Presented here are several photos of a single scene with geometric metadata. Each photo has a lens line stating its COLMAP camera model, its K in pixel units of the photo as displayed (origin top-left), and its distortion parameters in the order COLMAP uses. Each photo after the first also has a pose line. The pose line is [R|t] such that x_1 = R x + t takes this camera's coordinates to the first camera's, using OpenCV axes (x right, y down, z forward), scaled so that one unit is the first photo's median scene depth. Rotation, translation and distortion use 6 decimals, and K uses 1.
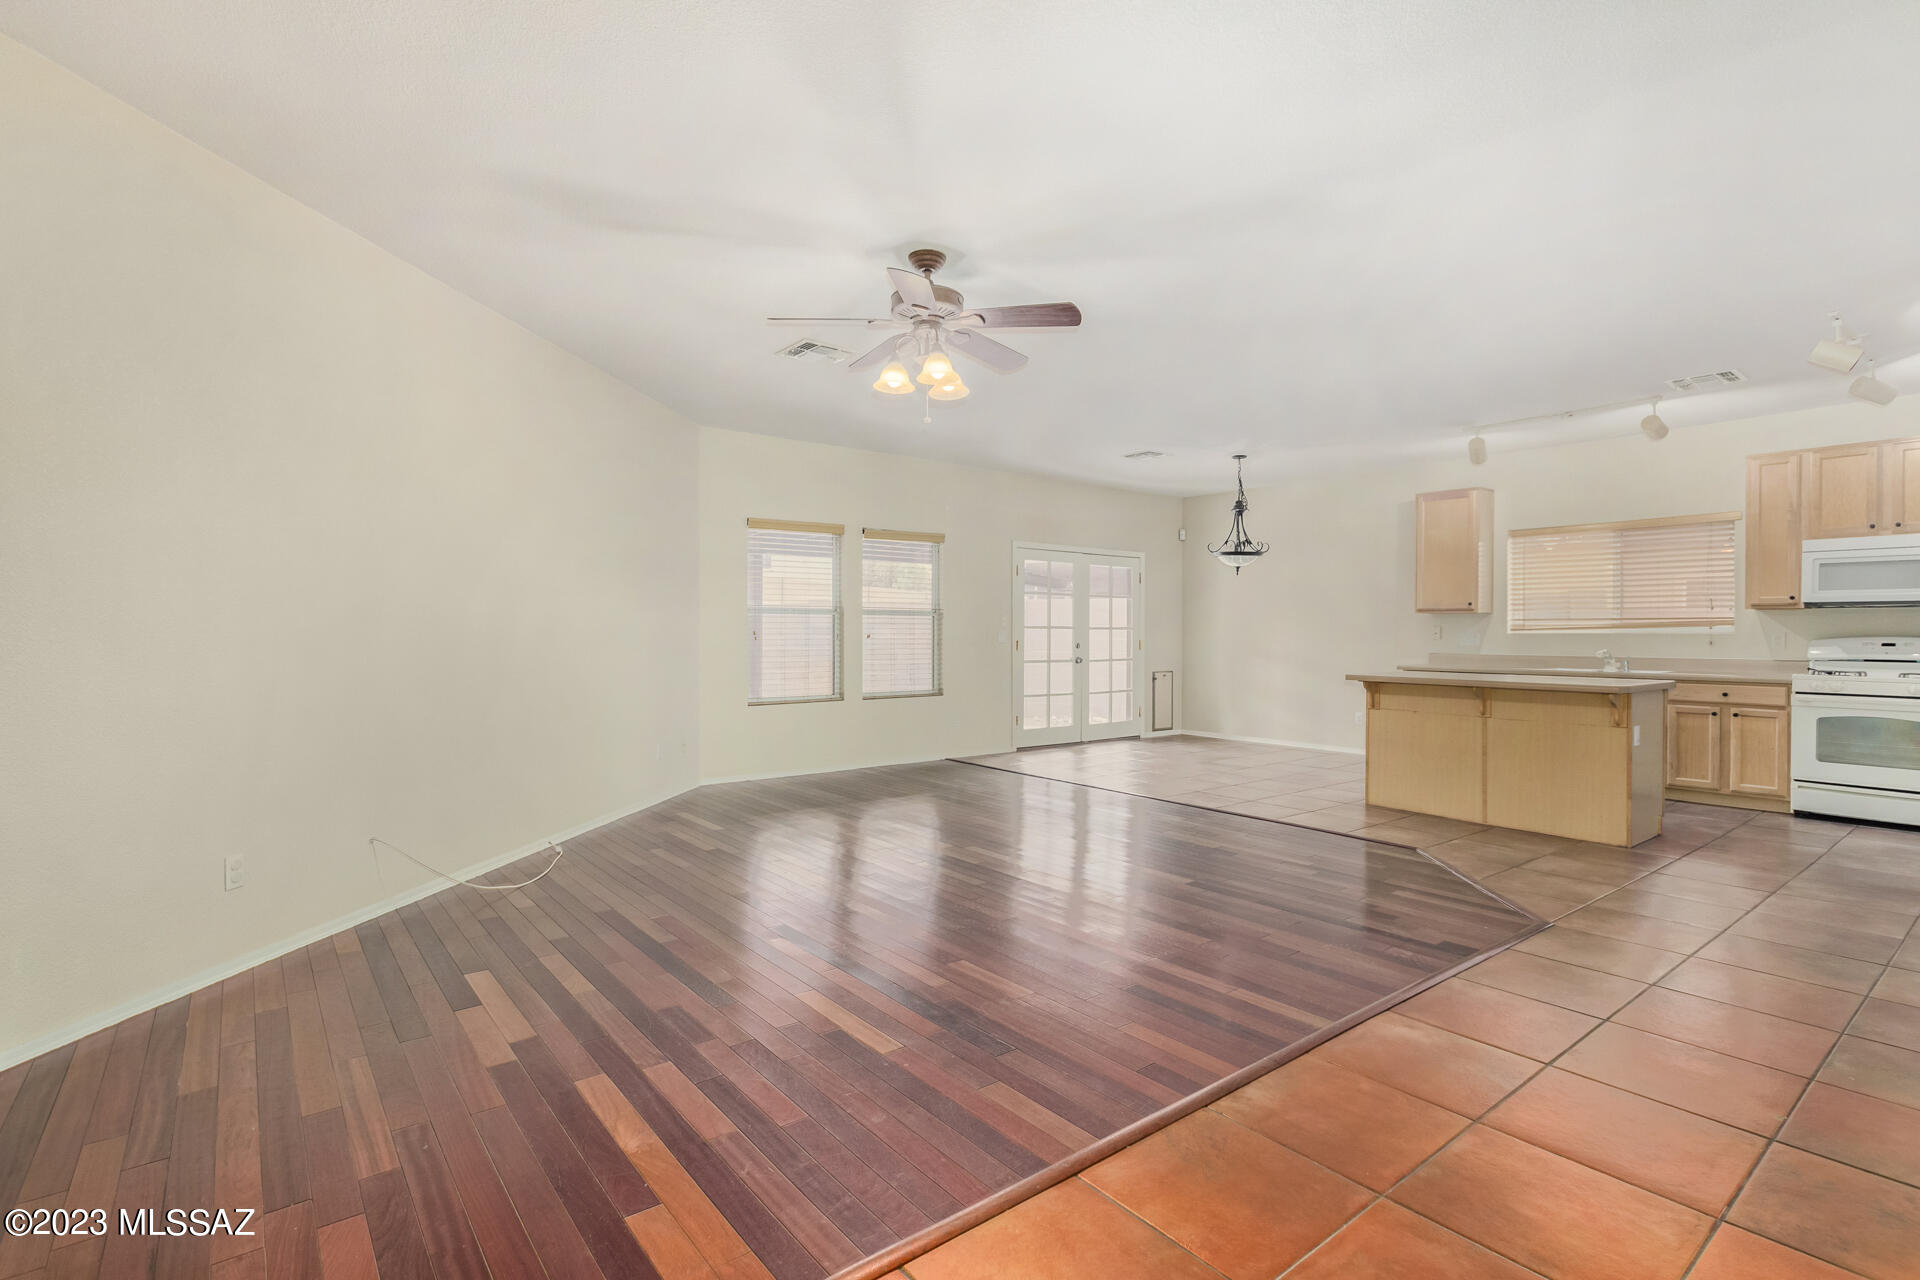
lens RADIAL K [[906.0, 0, 958.0], [0, 906.0, 639.6], [0, 0, 1]] dist [0.008309, -0.004114]
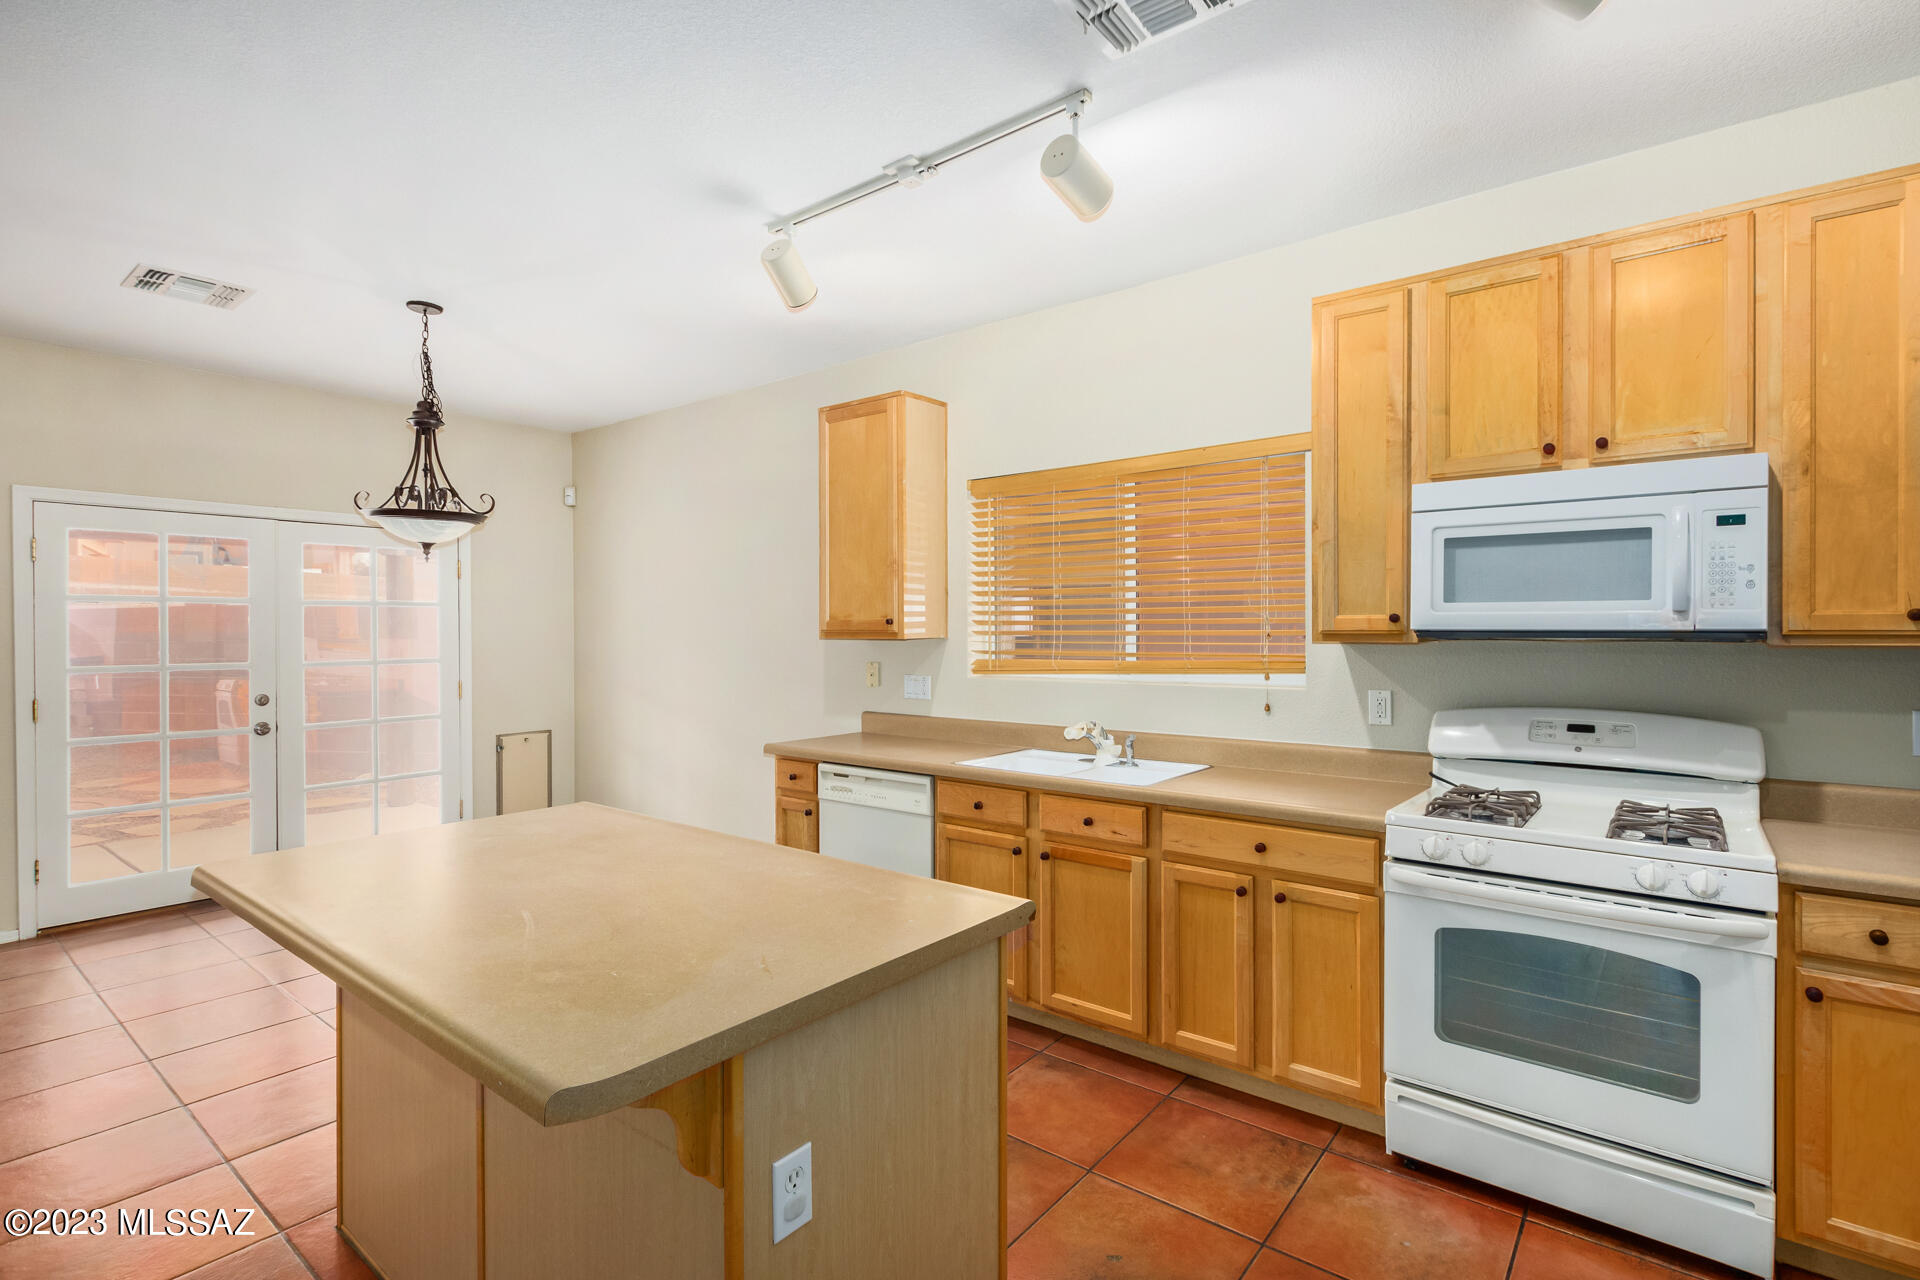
lens RADIAL K [[906.0, 0, 968.1], [0, 906.0, 639.3], [0, 0, 1]] dist [0.008309, -0.004114]
pose [[0.974342, -0.011129, 0.224796, 0.611056], [0.010416, 0.999936, 0.004359, -0.039539], [-0.224830, -0.001906, 0.974396, 0.613417]]
